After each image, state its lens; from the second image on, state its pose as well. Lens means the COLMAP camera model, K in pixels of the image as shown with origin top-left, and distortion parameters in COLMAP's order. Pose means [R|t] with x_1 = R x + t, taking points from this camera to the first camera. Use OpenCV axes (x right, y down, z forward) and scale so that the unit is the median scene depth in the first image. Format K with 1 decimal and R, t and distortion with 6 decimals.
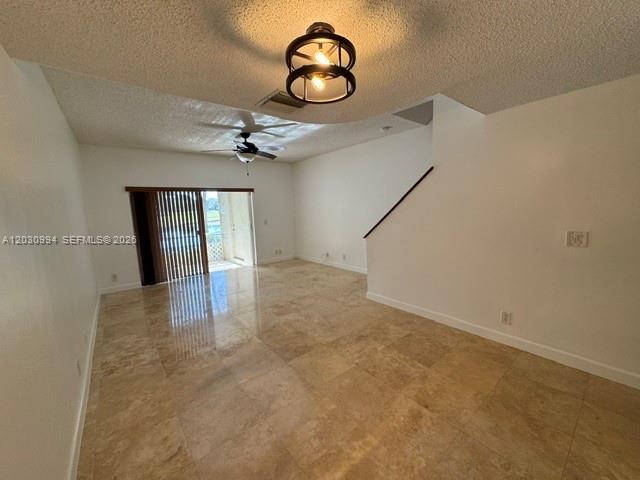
lens RADIAL K [[259.3, 0, 320.0], [0, 259.3, 240.0], [0, 0, 1]] dist [0.000851, 0.000123]
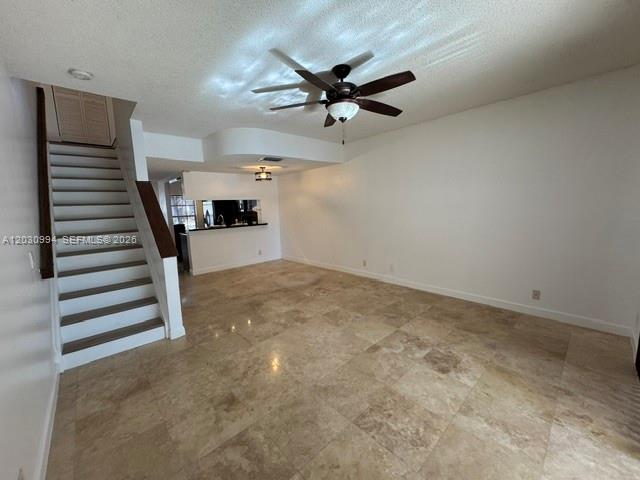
lens RADIAL K [[254.3, 0, 320.0], [0, 254.3, 240.0], [0, 0, 1]] dist [-0.000391, 0.000188]
pose [[-0.995300, 0.081003, -0.053078, -0.258846], [0.064255, 0.962416, 0.263871, -0.283827], [0.072458, 0.259220, -0.963097, 2.243626]]
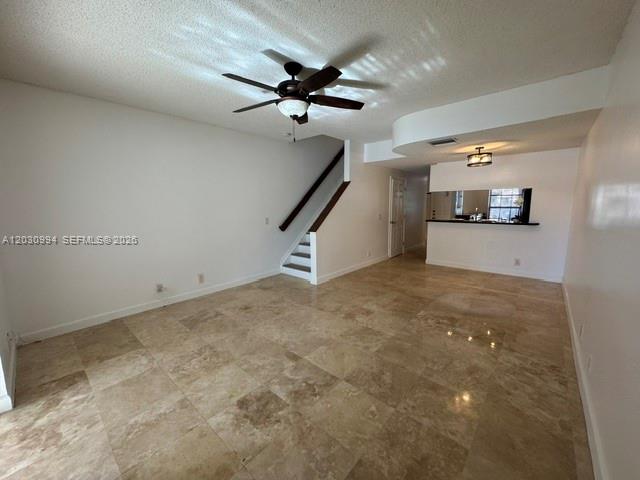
lens RADIAL K [[254.3, 0, 320.0], [0, 254.3, 240.0], [0, 0, 1]] dist [-0.000391, 0.000188]
pose [[-0.170584, -0.103599, 0.979882, -1.212355], [0.145176, 0.980962, 0.128987, -0.148853], [-0.974590, 0.164258, -0.152296, 1.512022]]
